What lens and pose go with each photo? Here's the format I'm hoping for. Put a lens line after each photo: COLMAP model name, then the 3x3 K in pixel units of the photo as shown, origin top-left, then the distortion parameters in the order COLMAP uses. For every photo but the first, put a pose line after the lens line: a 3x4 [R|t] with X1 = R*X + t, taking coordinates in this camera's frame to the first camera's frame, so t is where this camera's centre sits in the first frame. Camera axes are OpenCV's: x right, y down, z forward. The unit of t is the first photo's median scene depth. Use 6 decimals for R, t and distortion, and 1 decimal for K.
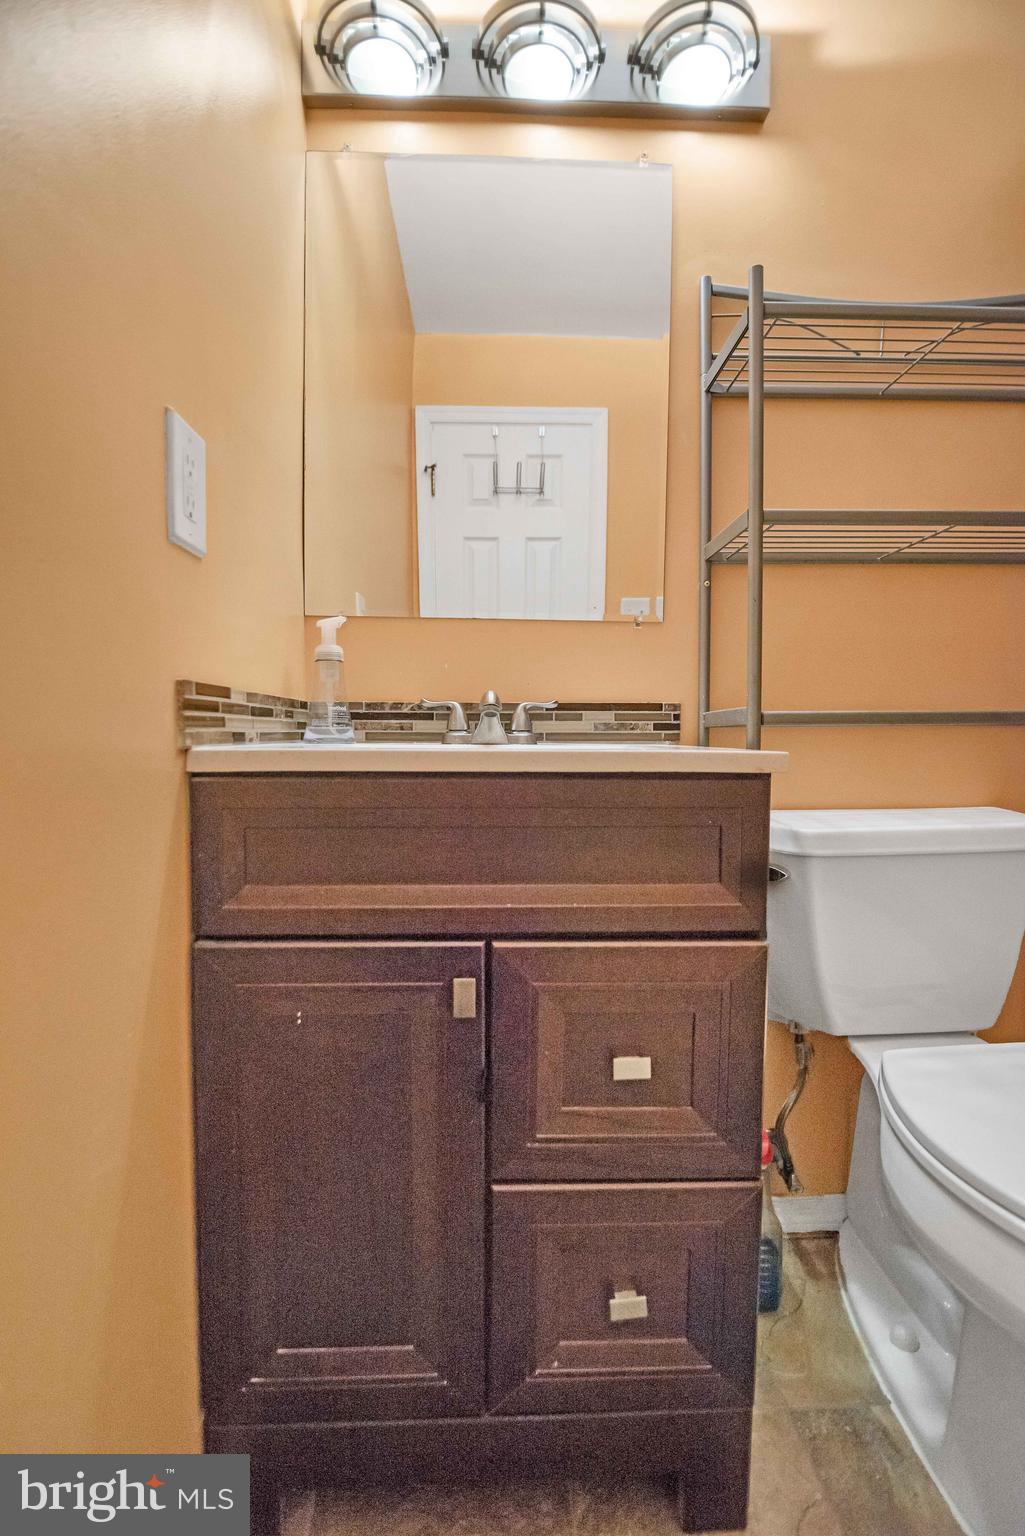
lens RADIAL K [[718.2, 0, 512.5], [0, 718.2, 768.0], [0, 0, 1]] dist [-0.011110, -0.001091]
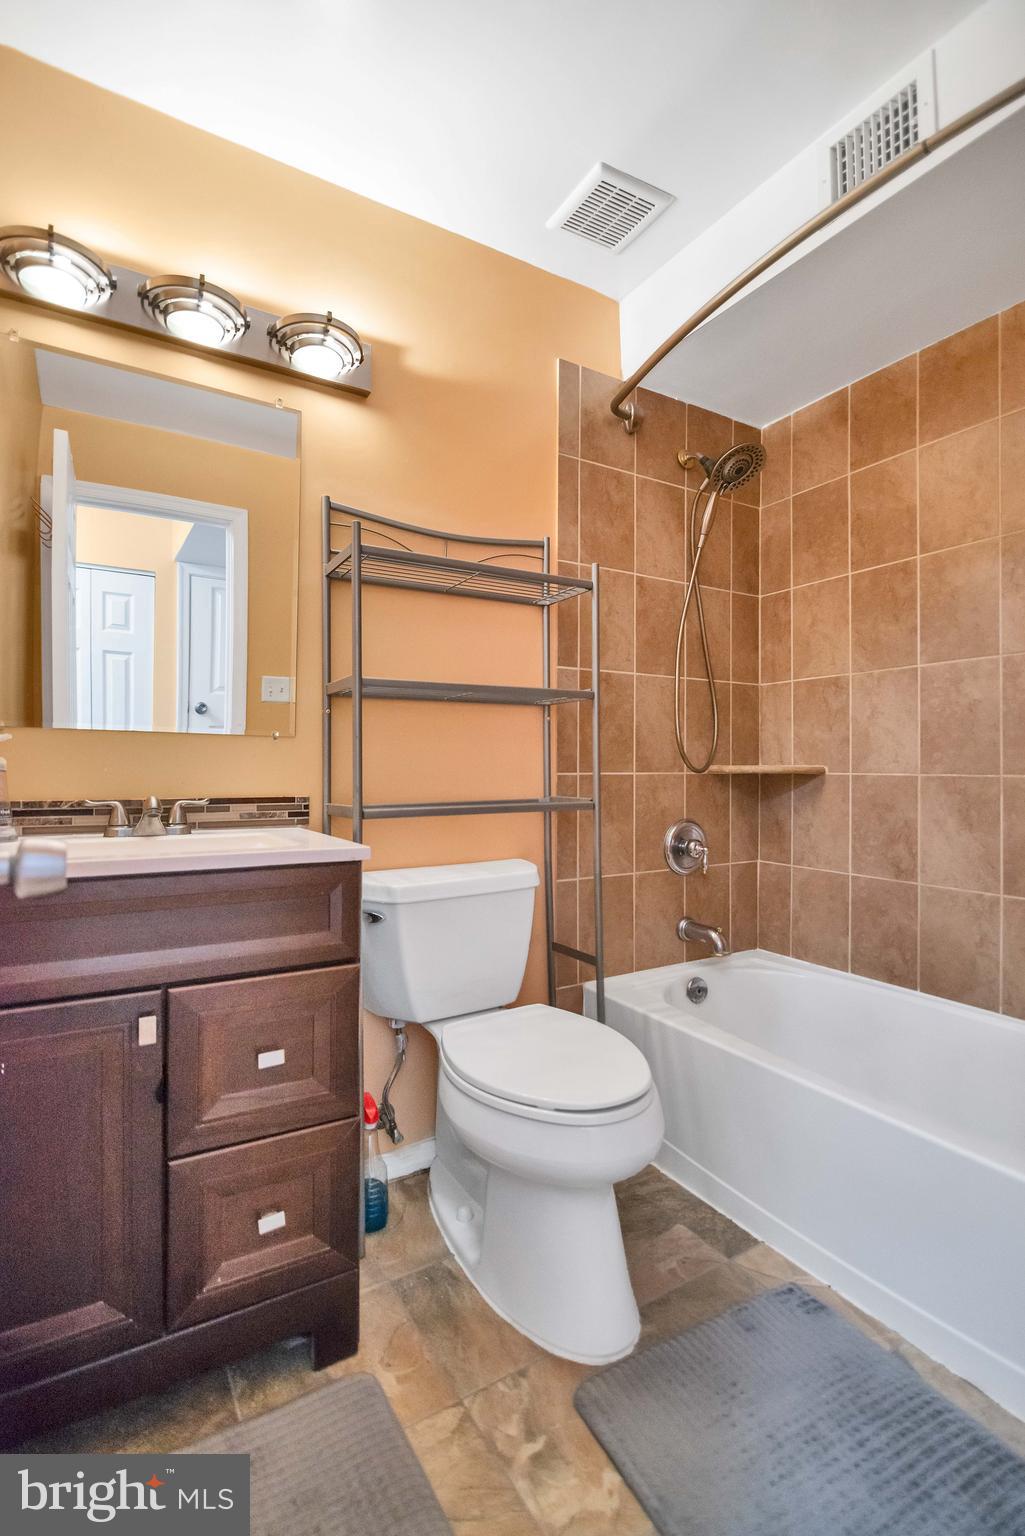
lens RADIAL K [[725.7, 0, 568.4], [0, 725.7, 771.2], [0, 0, 1]] dist [-0.015016, -0.000829]
pose [[0.851998, 0.001678, 0.523542, -0.070181], [0.020969, 0.999083, -0.037327, -0.085266], [-0.523124, 0.042780, 0.851182, -0.461134]]
